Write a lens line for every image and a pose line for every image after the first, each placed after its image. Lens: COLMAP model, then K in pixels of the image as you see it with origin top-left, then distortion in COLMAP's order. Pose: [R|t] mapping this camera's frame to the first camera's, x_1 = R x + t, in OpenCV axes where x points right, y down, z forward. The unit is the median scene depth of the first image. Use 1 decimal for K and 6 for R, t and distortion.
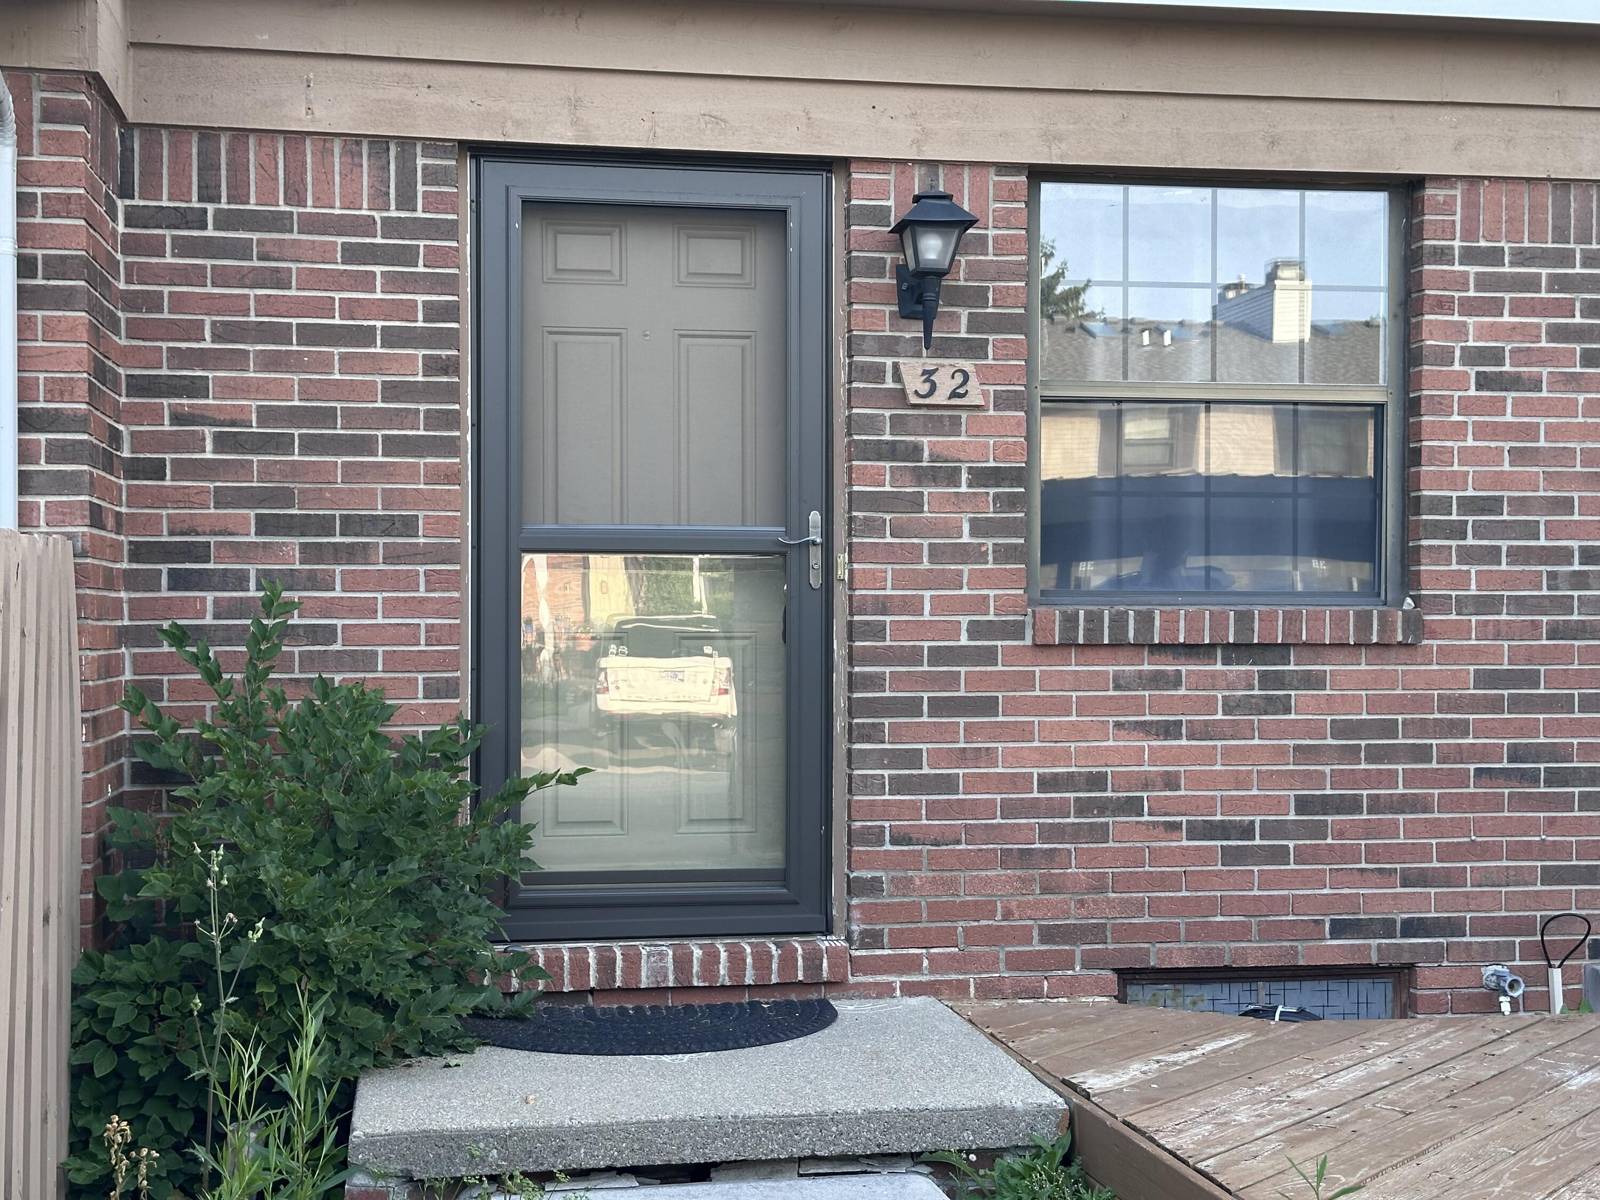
lens RADIAL K [[2231.9, 0, 799.7], [0, 2231.9, 602.8], [0, 0, 1]] dist [0.132334, 0.000000]
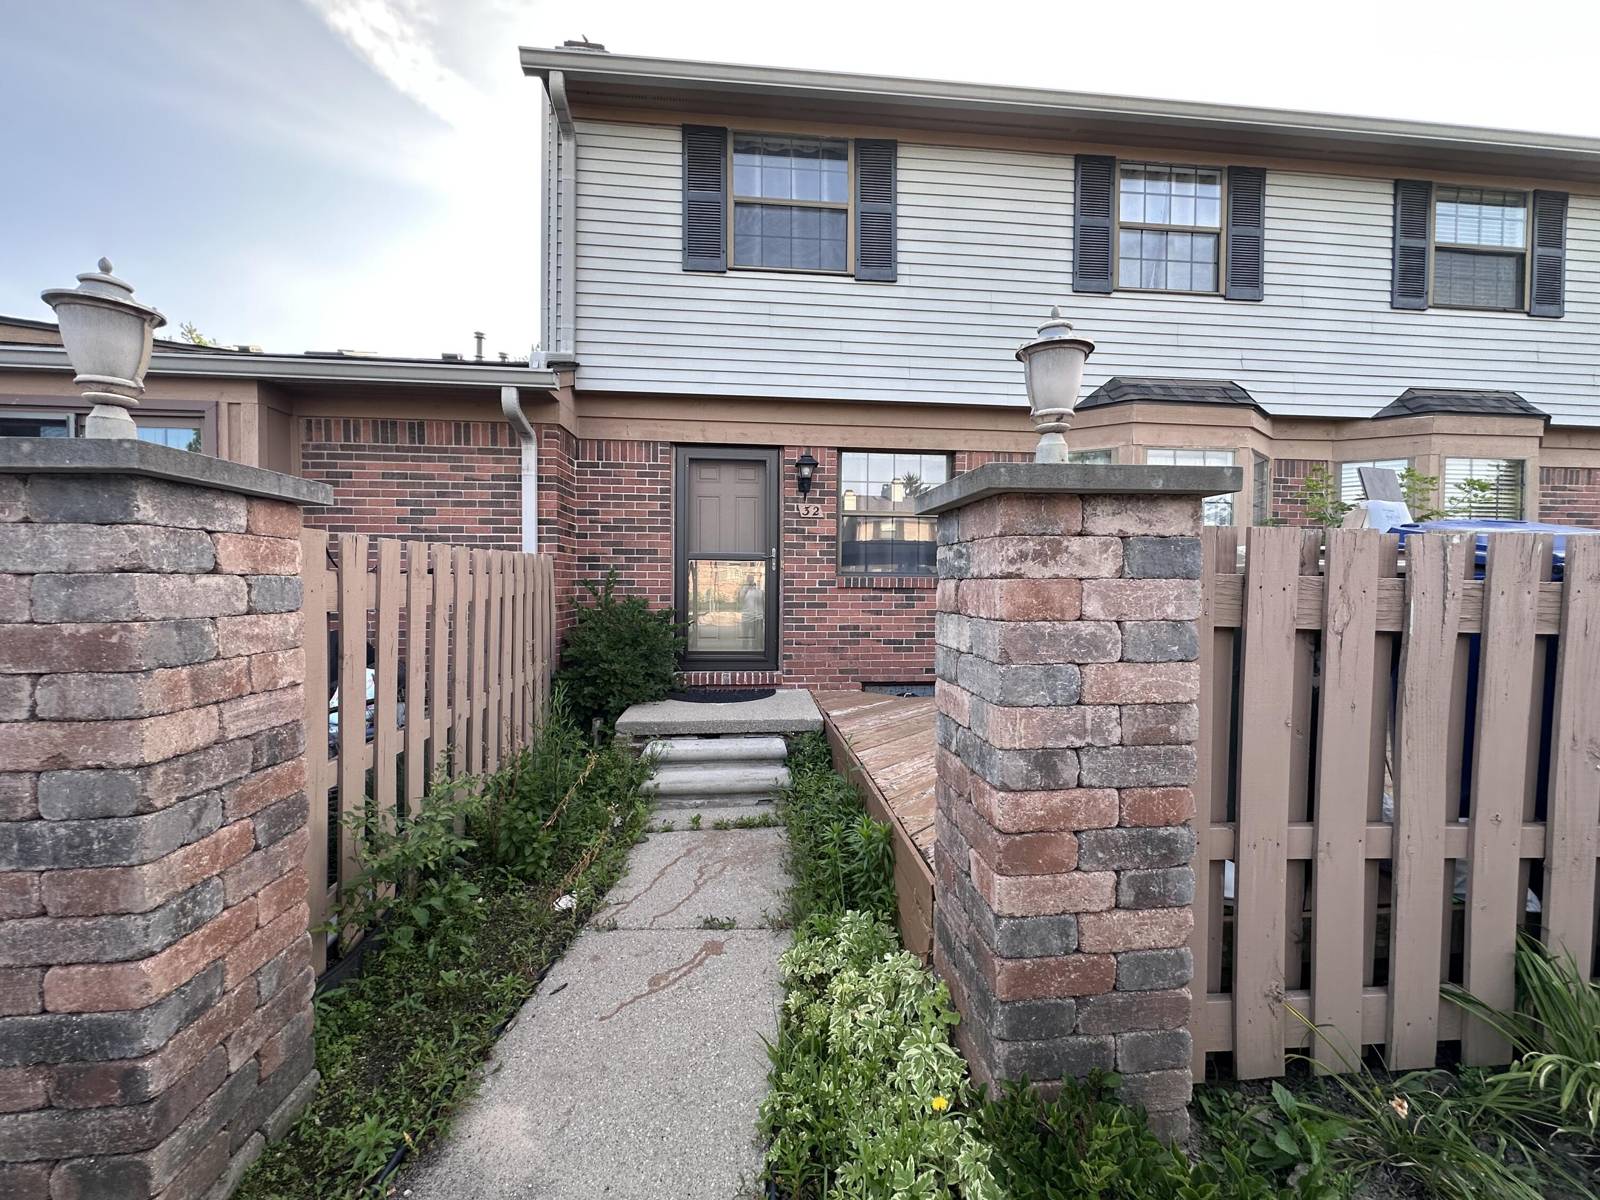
lens RADIAL K [[634.4, 0, 799.7], [0, 634.4, 601.2], [0, 0, 1]] dist [-0.006407, 0.000841]
pose [[0.996786, 0.009276, -0.079569, 0.128048], [-0.006548, 0.999384, 0.034472, 0.006746], [0.079840, -0.033840, 0.996233, 0.027315]]
